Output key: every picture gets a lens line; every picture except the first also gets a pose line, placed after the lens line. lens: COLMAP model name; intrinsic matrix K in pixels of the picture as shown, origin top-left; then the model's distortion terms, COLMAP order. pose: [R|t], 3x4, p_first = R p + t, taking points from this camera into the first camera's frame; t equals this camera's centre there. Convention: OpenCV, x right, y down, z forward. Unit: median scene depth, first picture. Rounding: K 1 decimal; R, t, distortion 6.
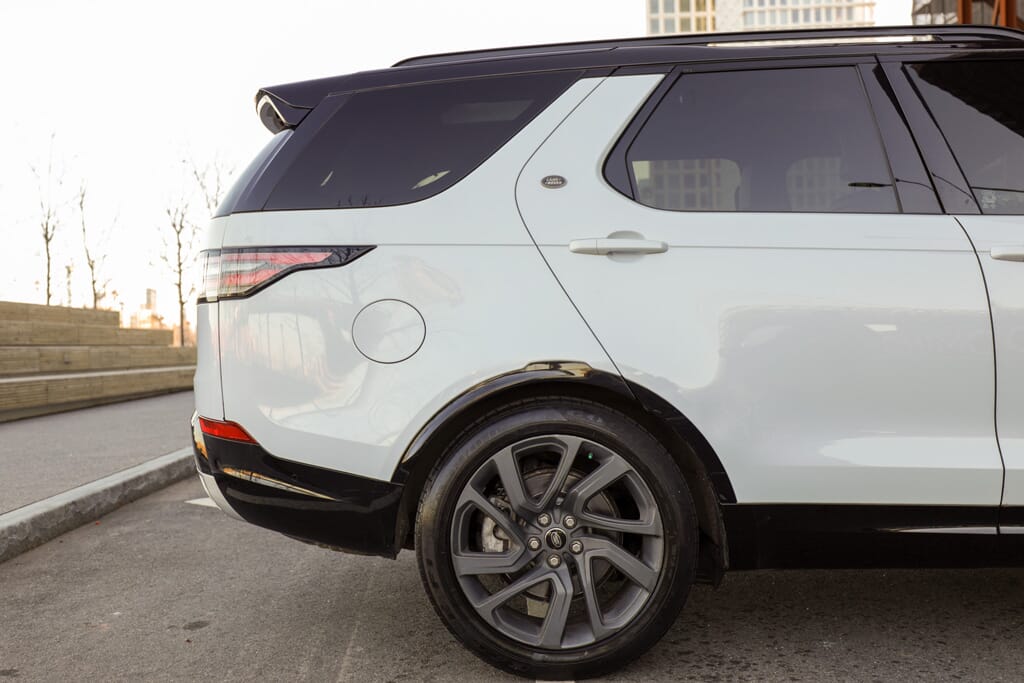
lens RADIAL K [[1218.0, 0, 478.5], [0, 1218.0, 338.4], [0, 0, 1]] dist [0.018191, 0.073532]
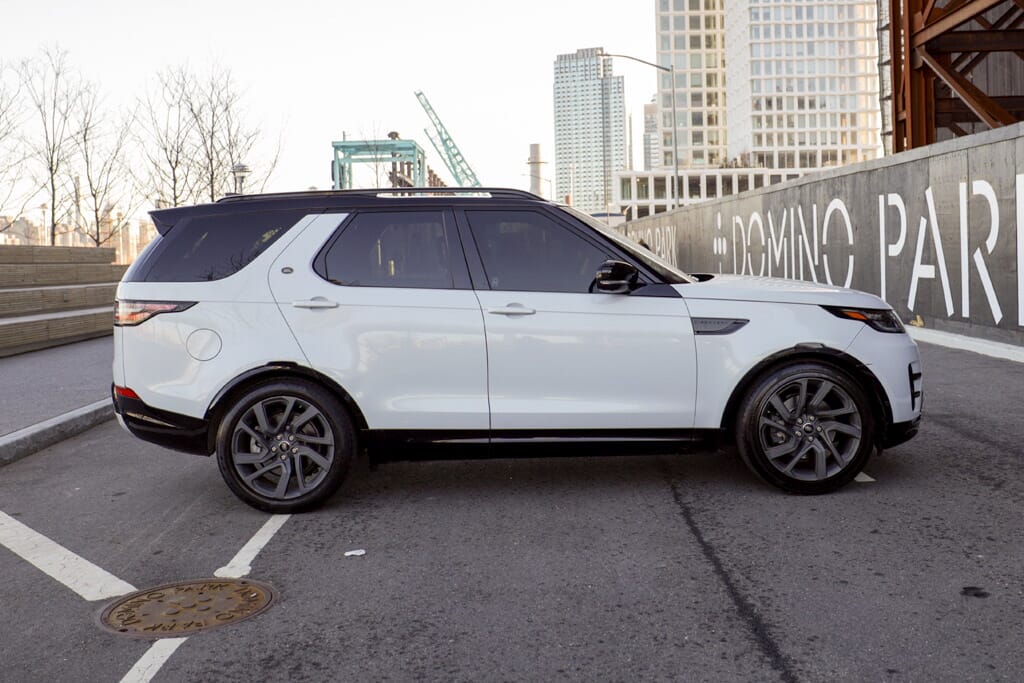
lens RADIAL K [[1144.7, 0, 514.8], [0, 1144.7, 287.6], [0, 0, 1]] dist [-0.013468, -0.017288]
pose [[0.998975, 0.003091, 0.045158, 0.338116], [-0.004035, 0.999775, 0.020818, -0.135176], [-0.045083, -0.020979, 0.998763, -0.874082]]
